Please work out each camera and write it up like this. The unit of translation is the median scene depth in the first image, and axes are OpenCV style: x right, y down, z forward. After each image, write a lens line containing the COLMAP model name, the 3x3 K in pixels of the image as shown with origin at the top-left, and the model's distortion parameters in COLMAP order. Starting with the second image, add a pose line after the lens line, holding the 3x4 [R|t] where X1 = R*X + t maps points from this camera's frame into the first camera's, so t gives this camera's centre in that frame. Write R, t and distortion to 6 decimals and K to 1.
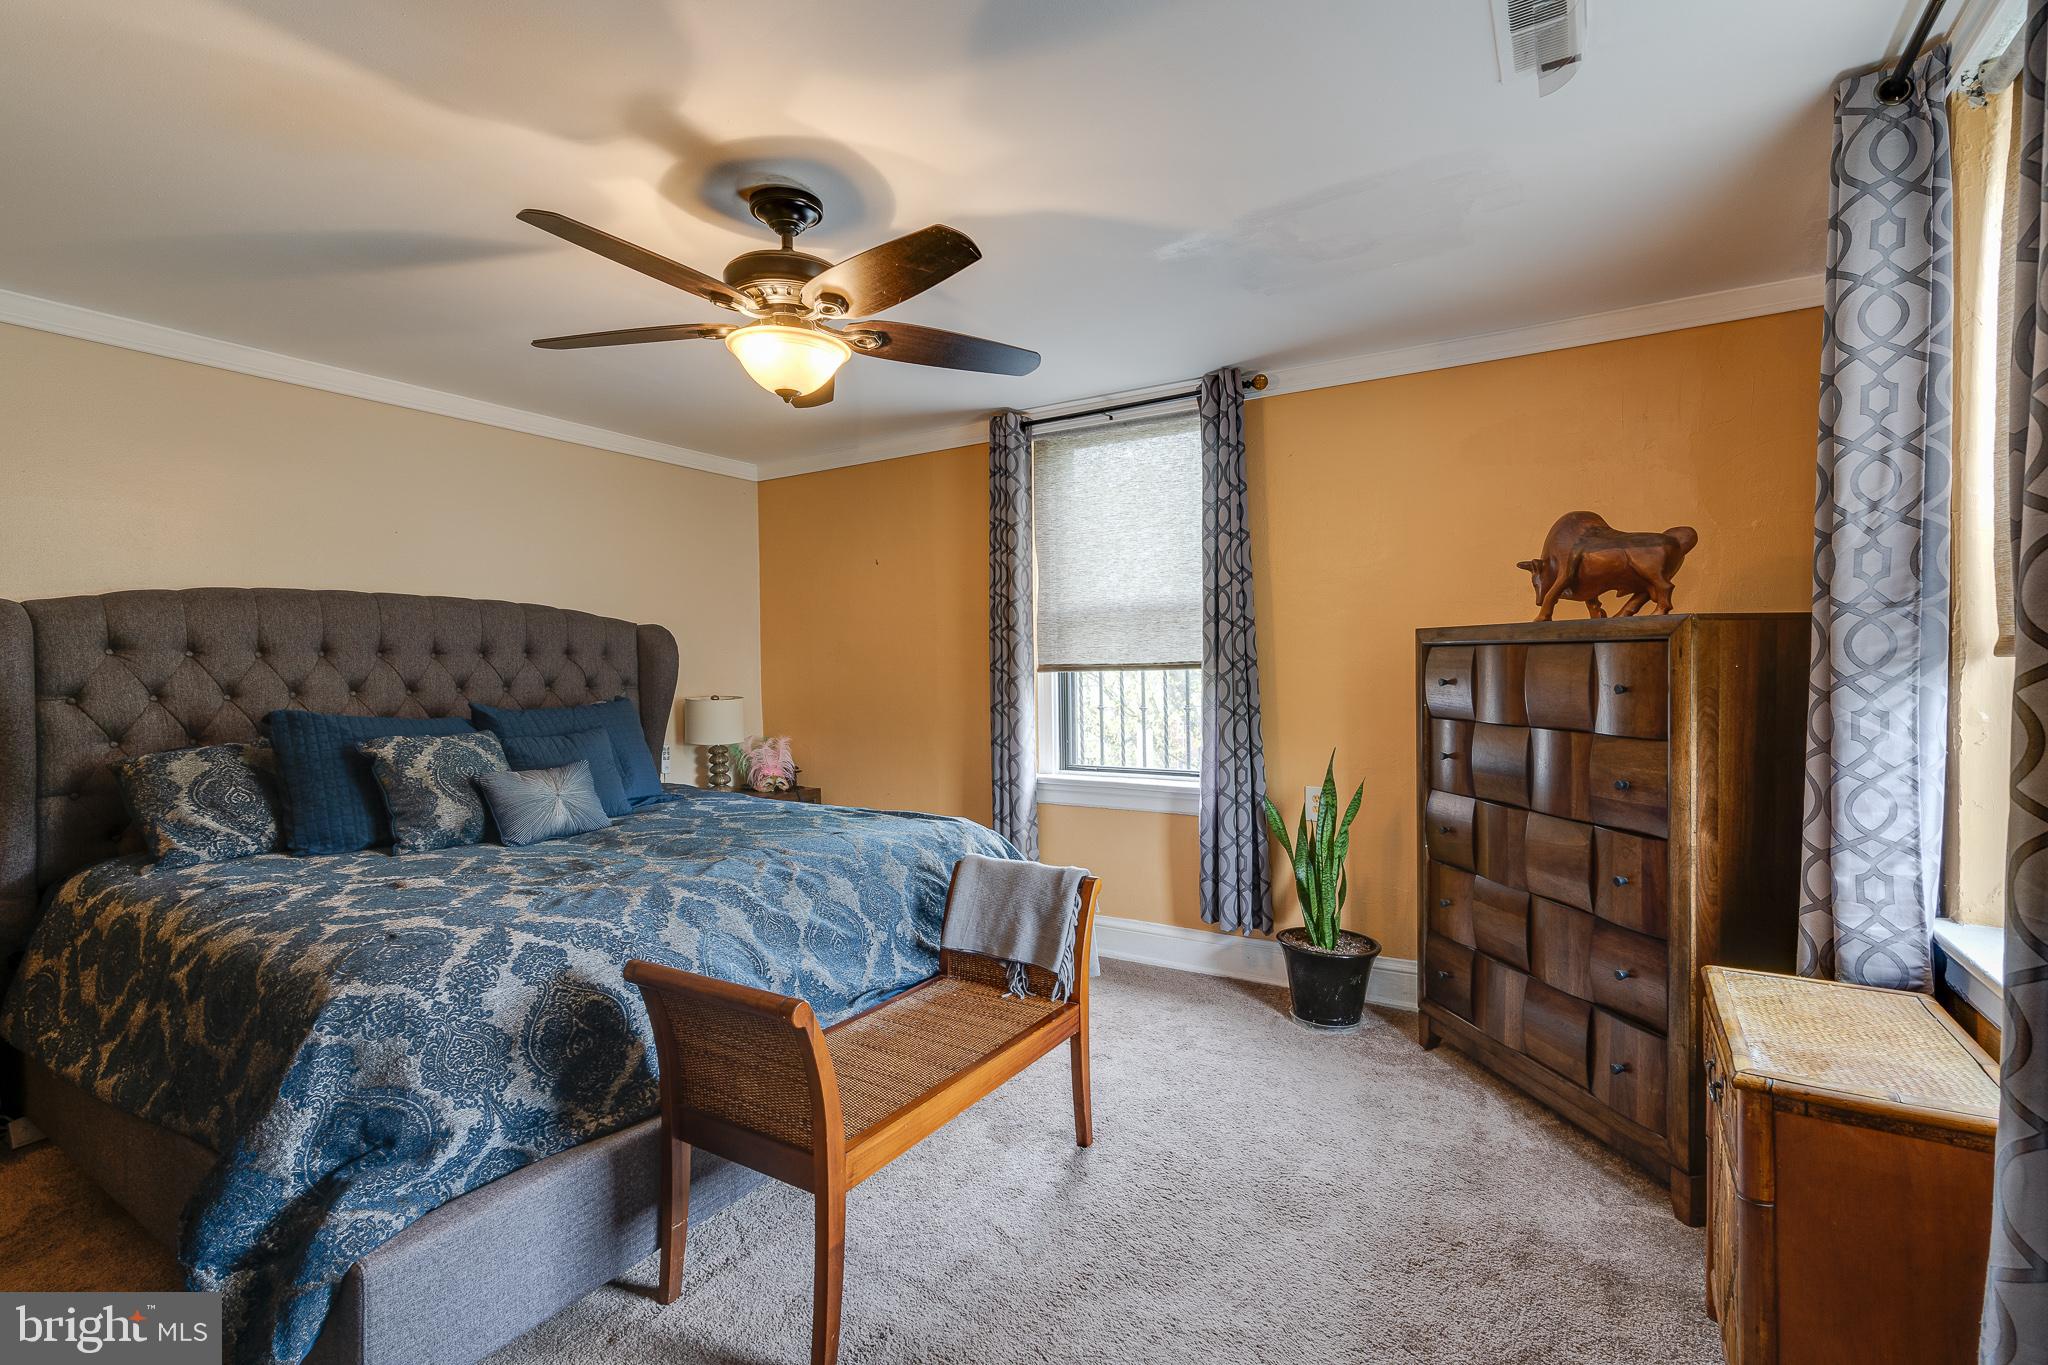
lens RADIAL K [[938.3, 0, 1008.6], [0, 938.3, 651.6], [0, 0, 1]] dist [-0.001919, 0.000270]
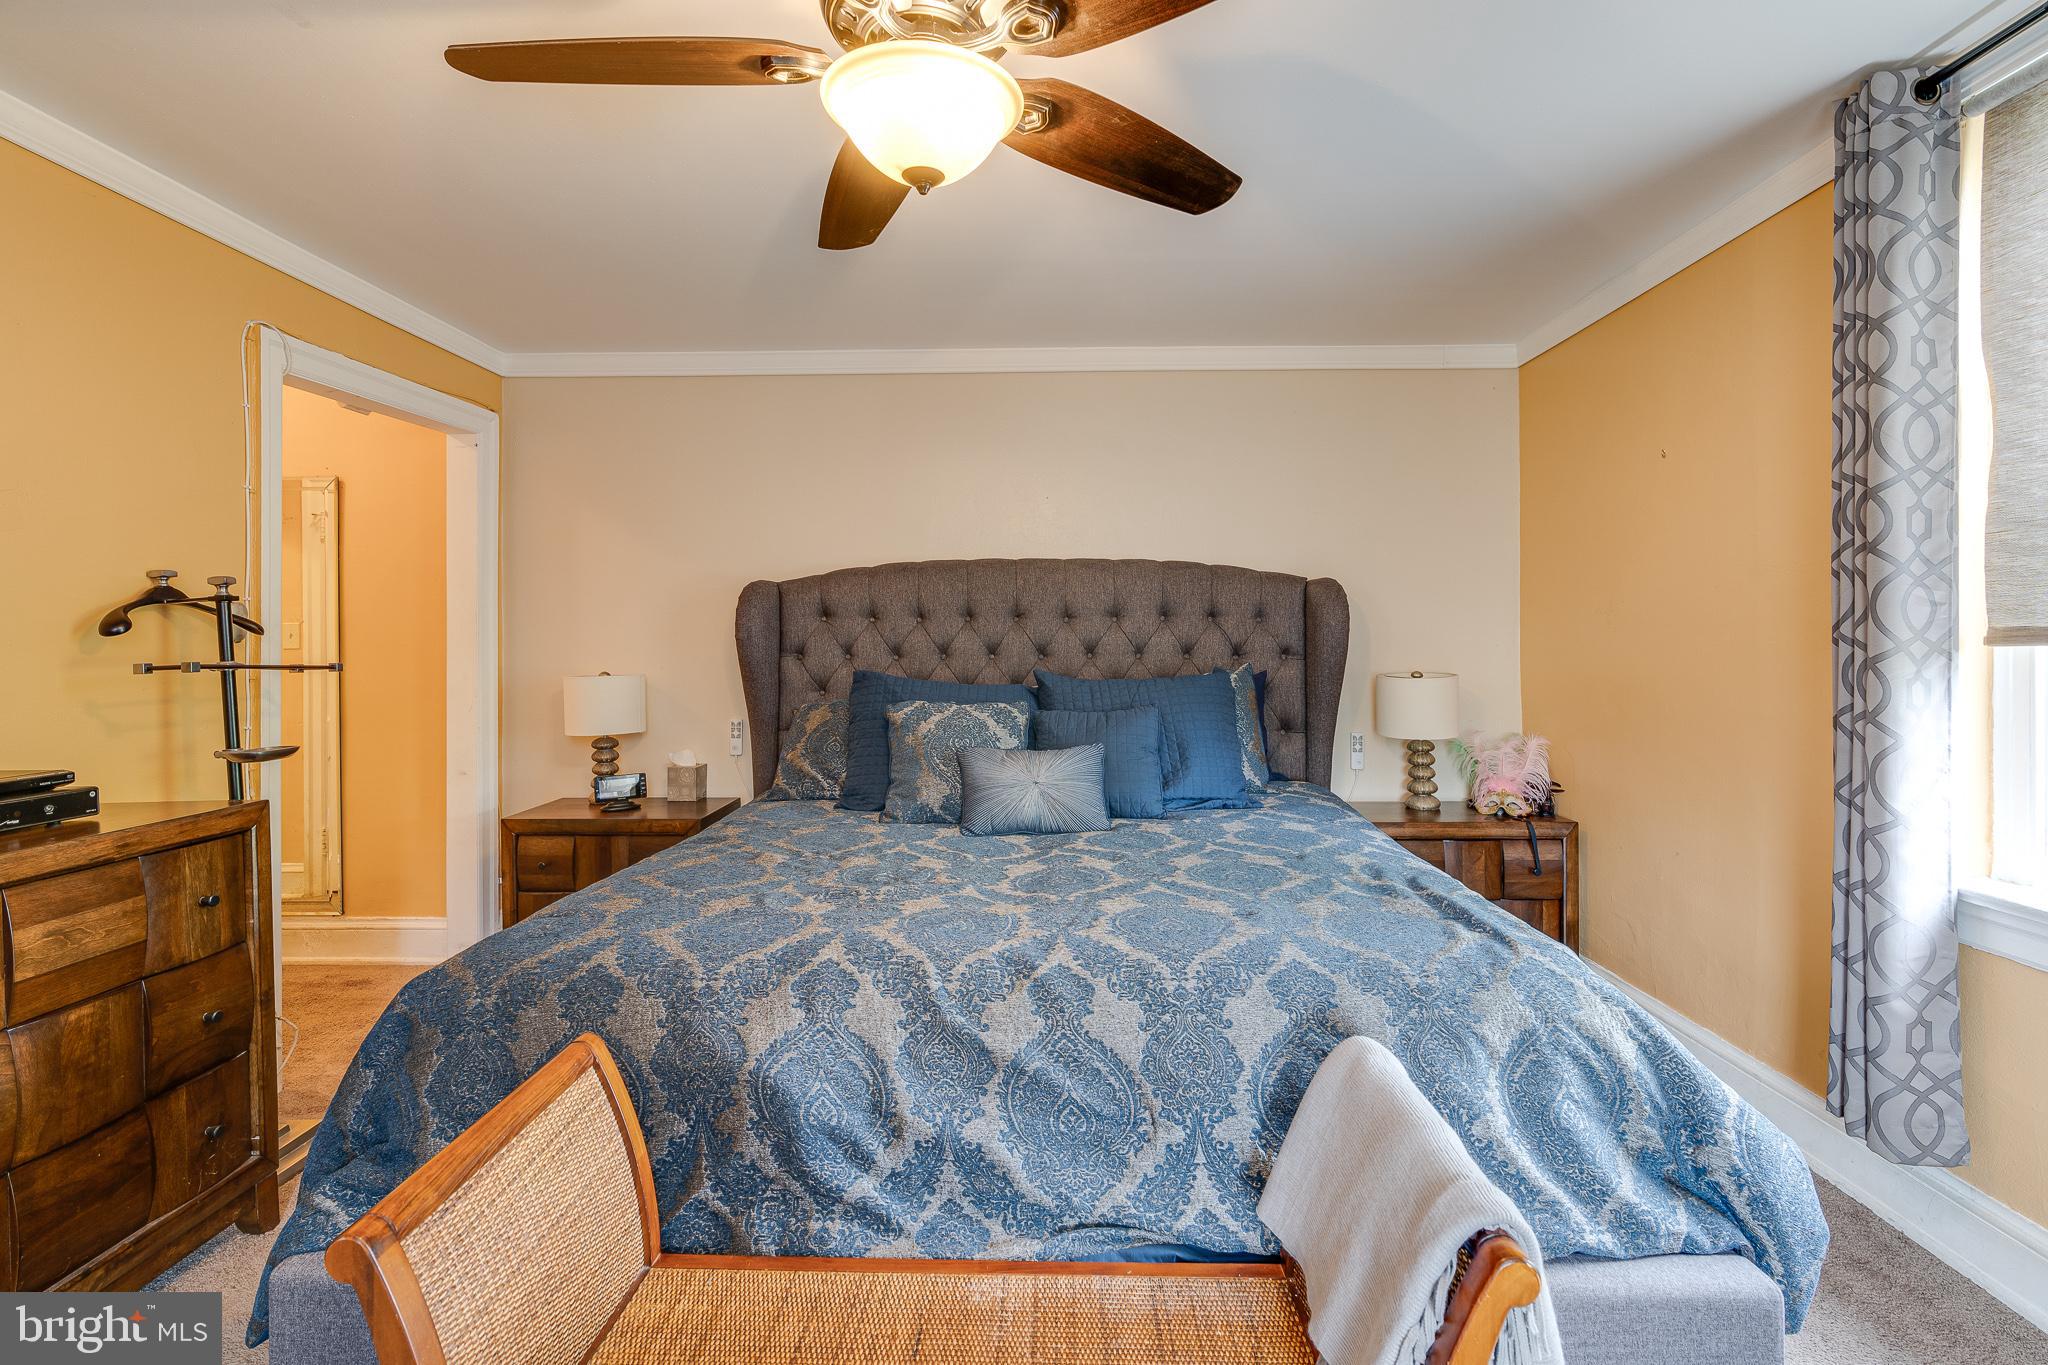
lens RADIAL K [[933.1, 0, 1022.2], [0, 933.1, 629.9], [0, 0, 1]] dist [-0.005375, 0.001558]
pose [[0.514097, 0.000063, -0.857732, 0.185514], [0.012288, 0.999897, 0.007439, 0.006825], [0.857644, -0.014364, 0.514043, 0.436618]]
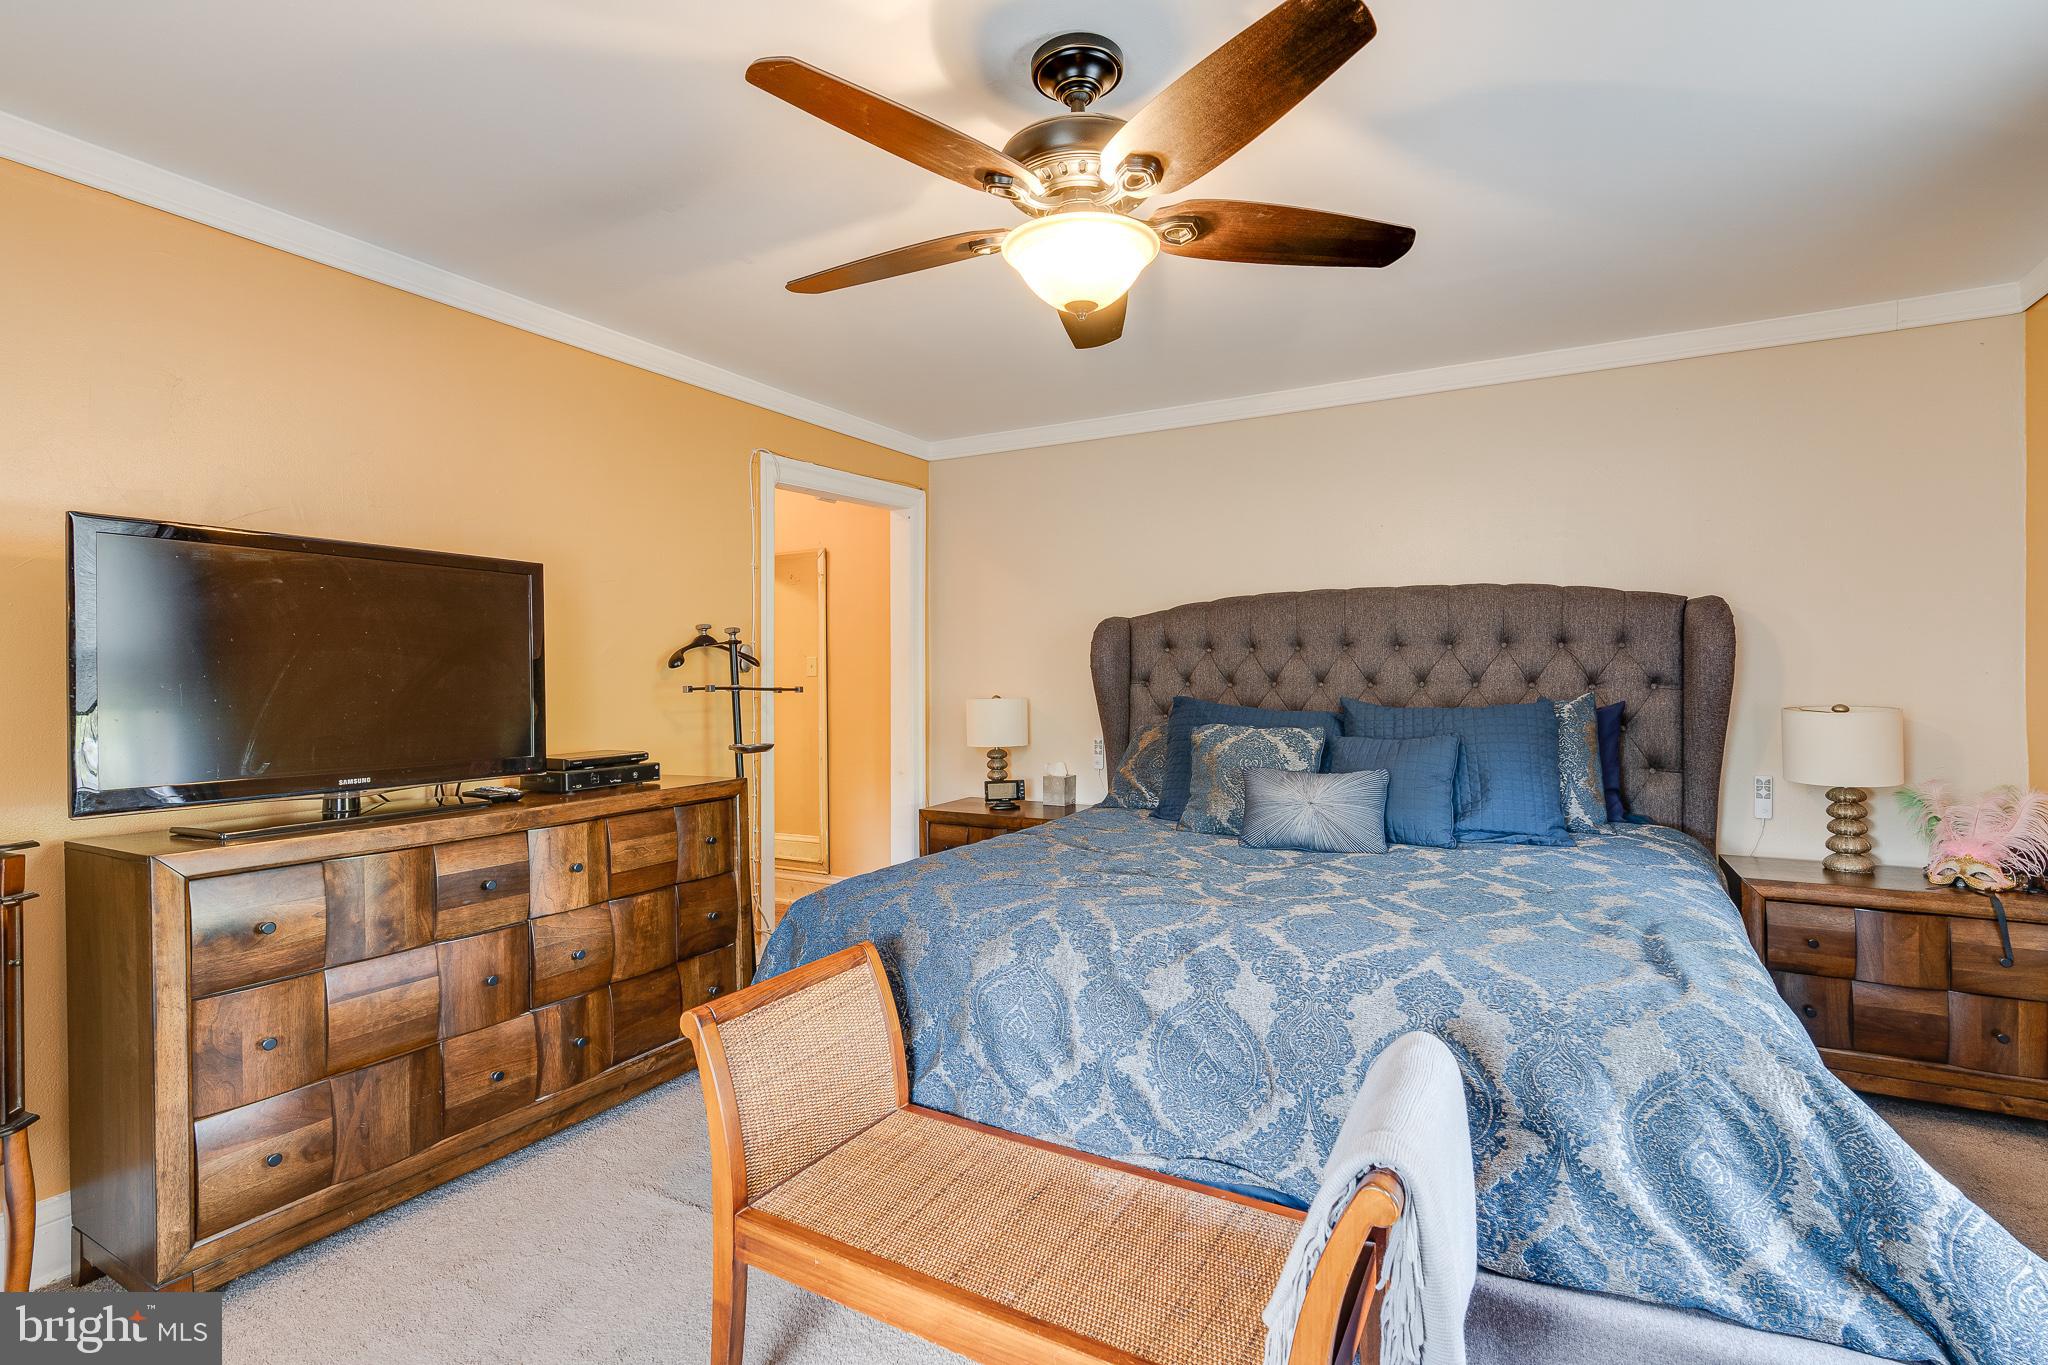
lens RADIAL K [[931.8, 0, 1032.1], [0, 931.8, 656.6], [0, 0, 1]] dist [-0.007256, 0.003426]
pose [[0.058660, -0.003971, -0.998270, 0.310822], [0.022571, 0.999742, -0.002650, 0.007113], [0.998023, -0.022377, 0.058734, 0.535169]]
